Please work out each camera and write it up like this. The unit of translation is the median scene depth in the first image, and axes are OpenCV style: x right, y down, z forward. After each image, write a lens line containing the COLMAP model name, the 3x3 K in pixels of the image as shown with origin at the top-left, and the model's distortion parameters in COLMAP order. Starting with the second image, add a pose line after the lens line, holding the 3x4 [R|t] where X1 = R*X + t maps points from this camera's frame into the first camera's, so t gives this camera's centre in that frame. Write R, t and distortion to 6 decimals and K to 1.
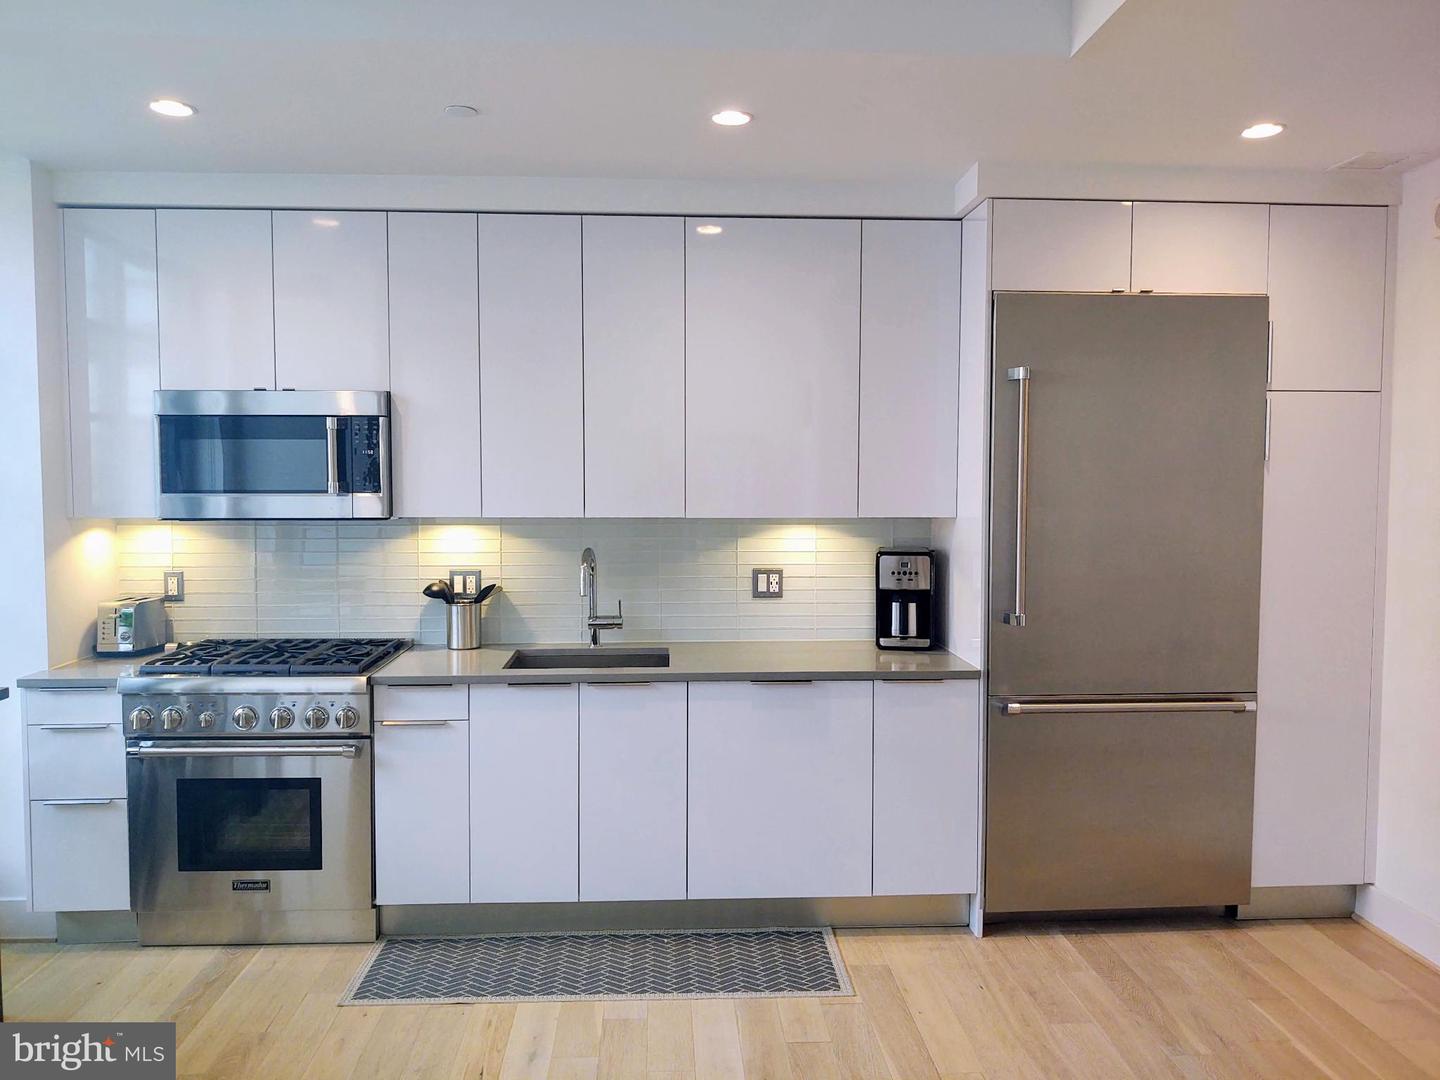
lens RADIAL K [[1086.1, 0, 717.0], [0, 1086.1, 532.0], [0, 0, 1]] dist [-0.004644, -0.001974]
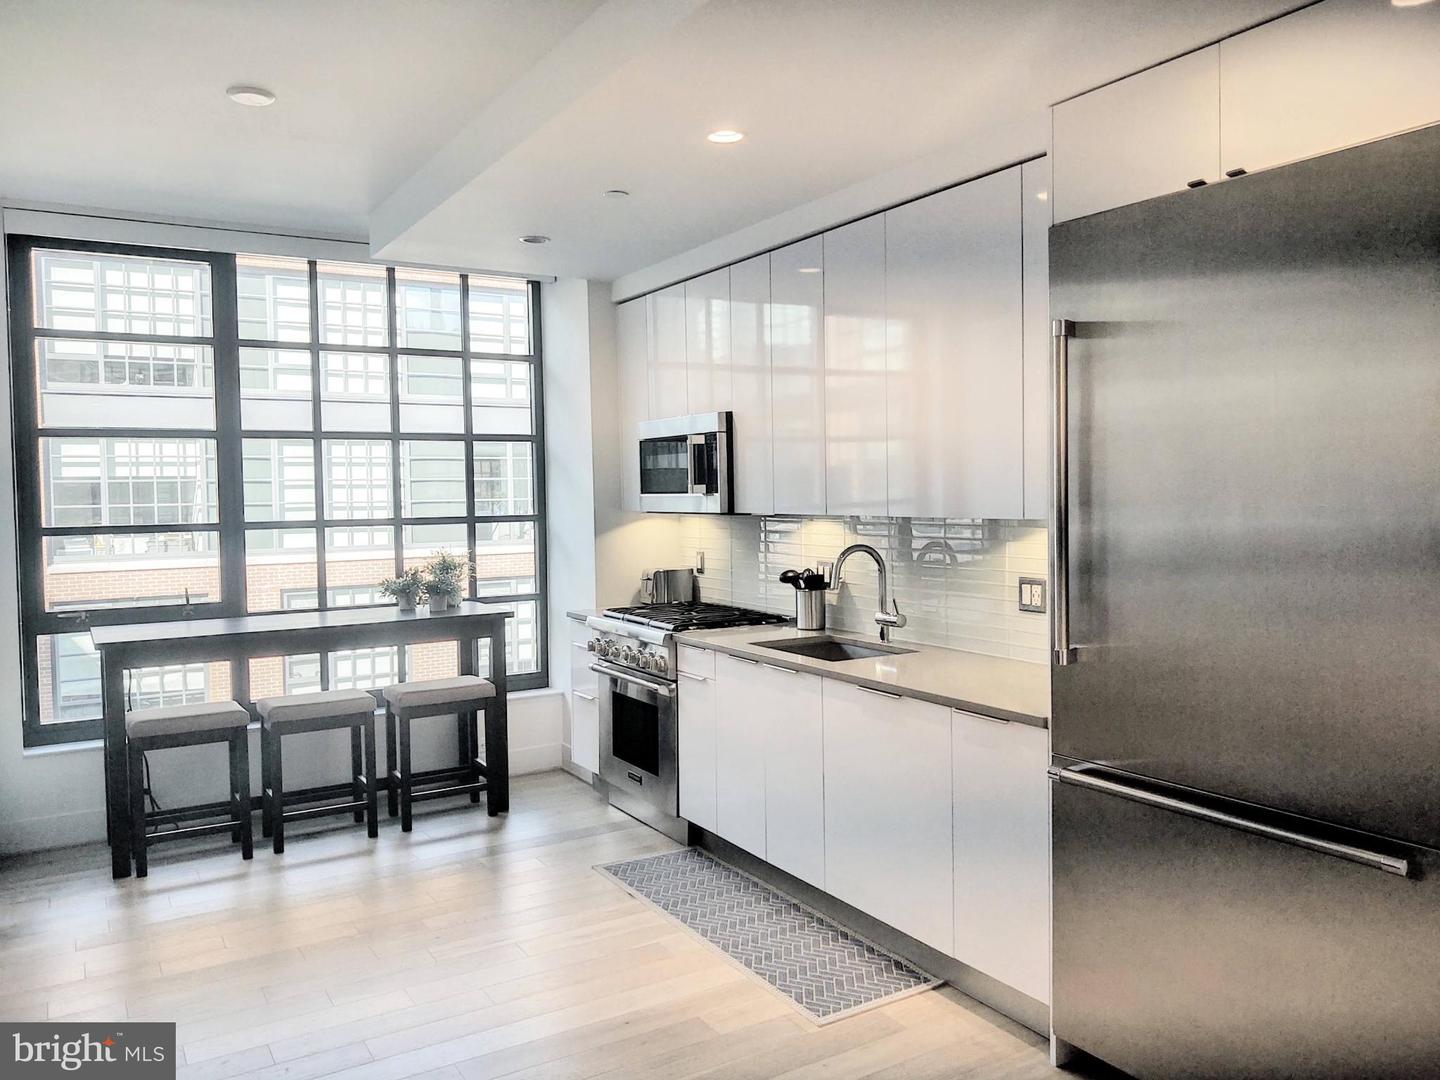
lens RADIAL K [[1086.1, 0, 719.9], [0, 1086.1, 536.9], [0, 0, 1]] dist [-0.004644, -0.001974]
pose [[0.471797, 0.030317, -0.881186, 0.767963], [-0.028568, 0.999410, 0.019089, -0.009874], [0.881244, 0.016168, 0.472385, 0.404372]]
